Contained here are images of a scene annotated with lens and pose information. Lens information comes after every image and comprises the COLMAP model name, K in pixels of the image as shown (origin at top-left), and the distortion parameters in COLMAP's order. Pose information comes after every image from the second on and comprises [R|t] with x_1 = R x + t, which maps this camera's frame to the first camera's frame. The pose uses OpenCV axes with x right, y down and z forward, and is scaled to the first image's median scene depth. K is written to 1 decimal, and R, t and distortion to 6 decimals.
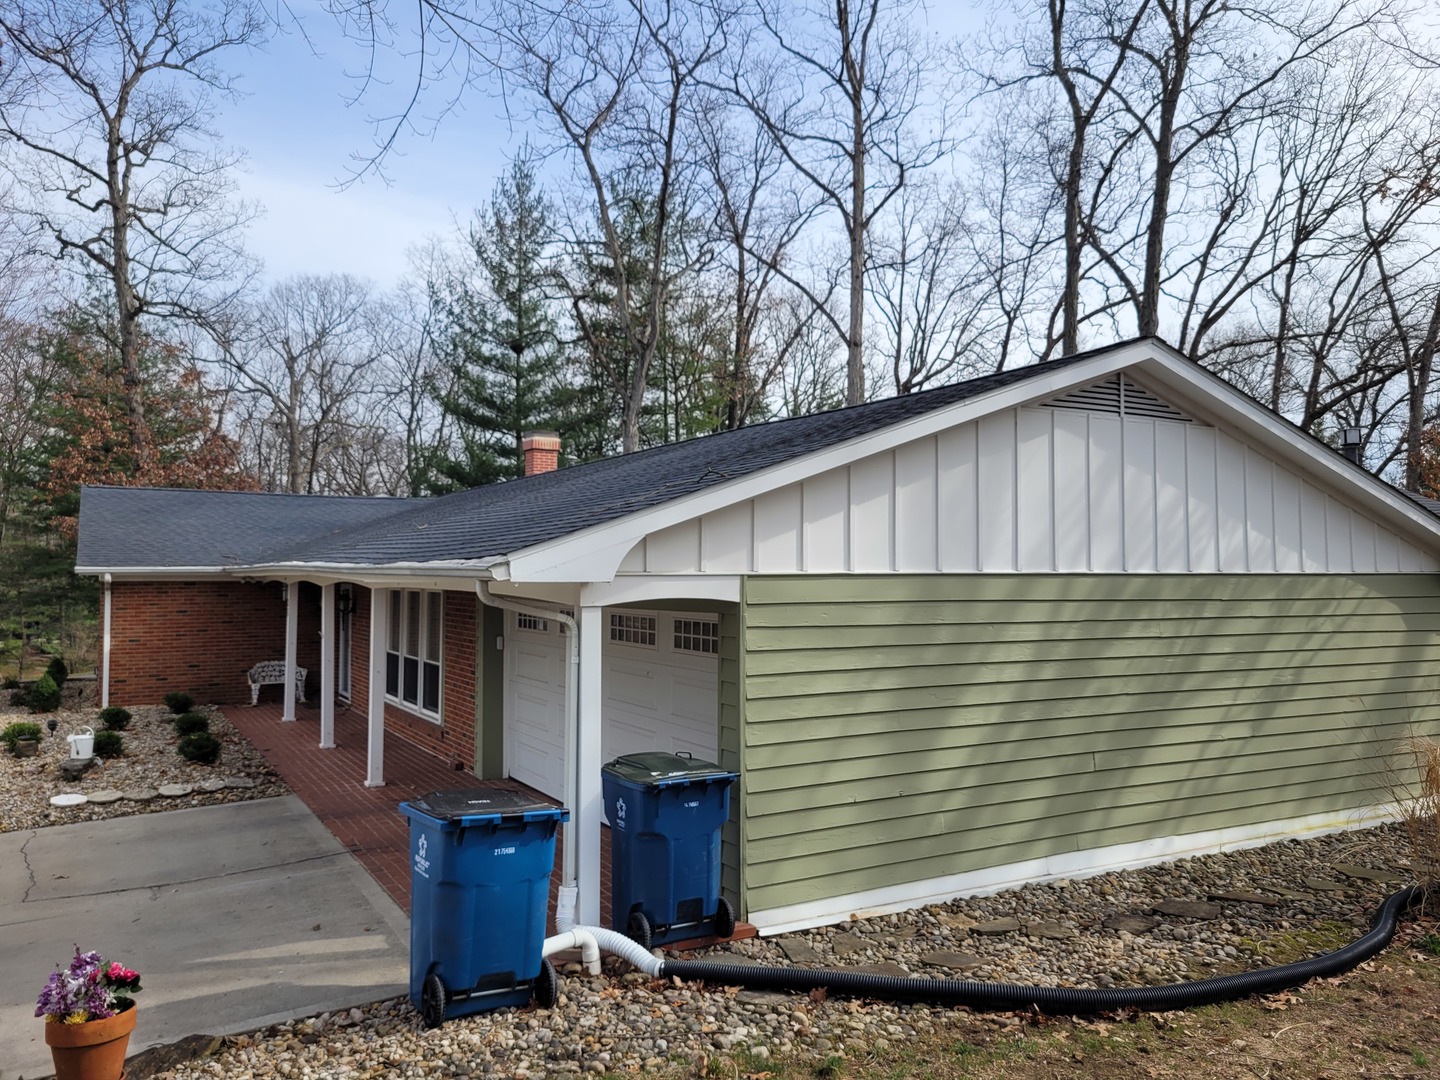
lens RADIAL K [[1080.4, 0, 722.5], [0, 1080.4, 539.6], [0, 0, 1]] dist [0.036457, -0.021606]
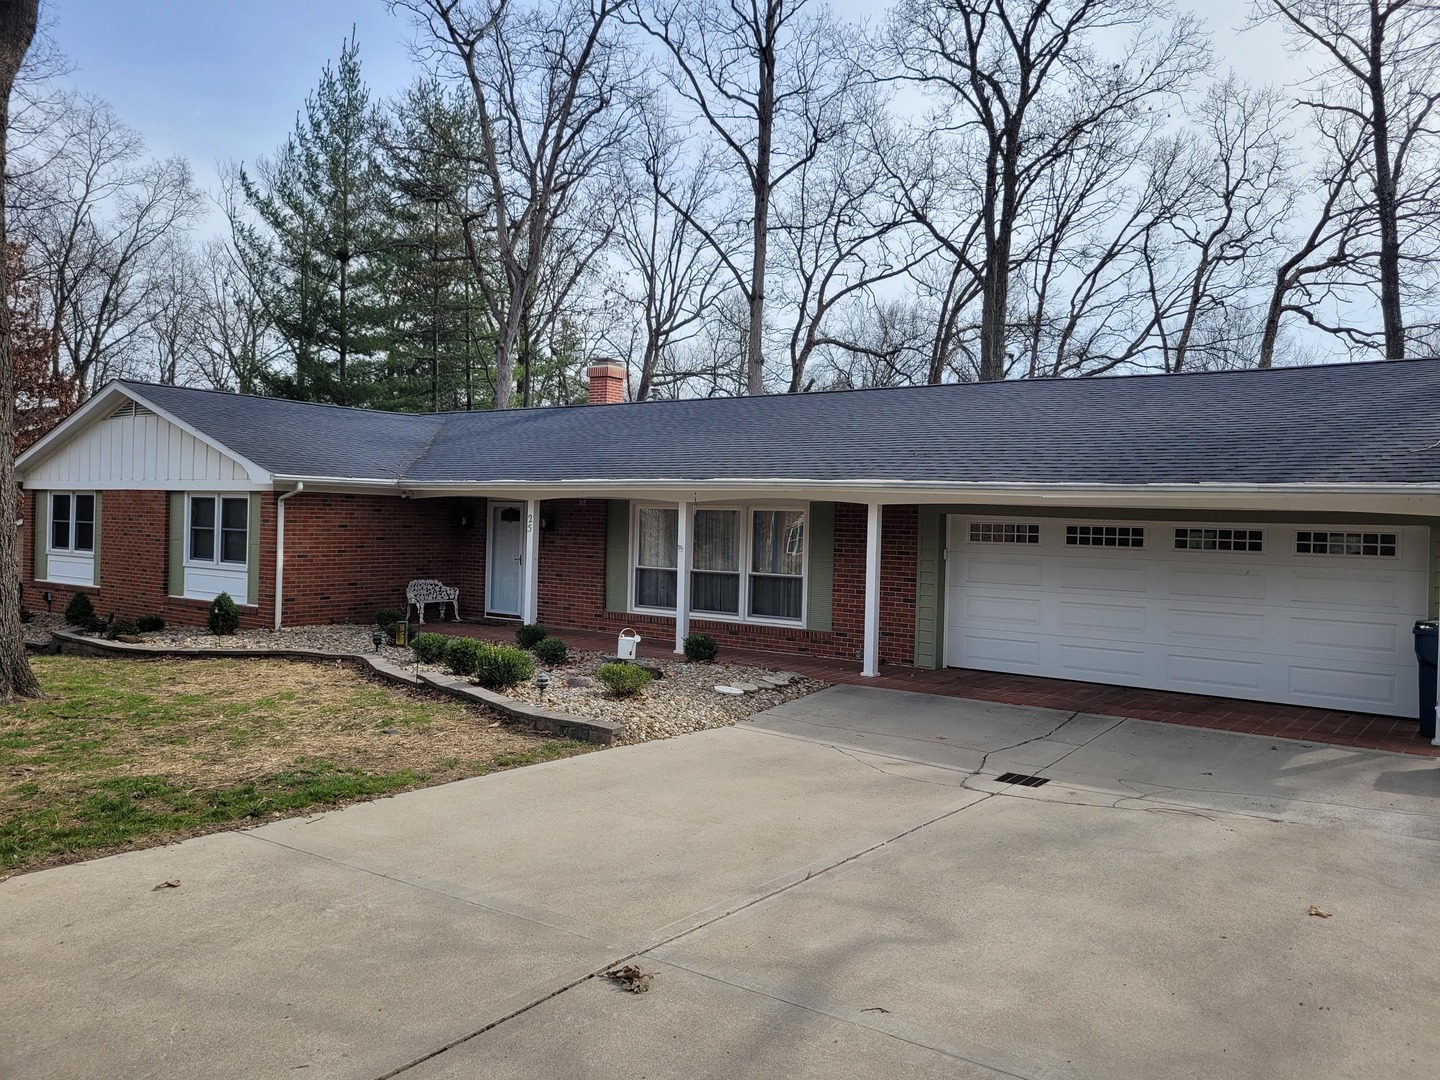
lens RADIAL K [[1080.4, 0, 727.7], [0, 1080.4, 533.3], [0, 0, 1]] dist [0.036457, -0.021606]
pose [[0.917708, 0.020048, 0.396750, -0.332028], [-0.038875, 0.998464, 0.039466, 0.013307], [-0.395350, -0.051642, 0.917078, 0.007790]]
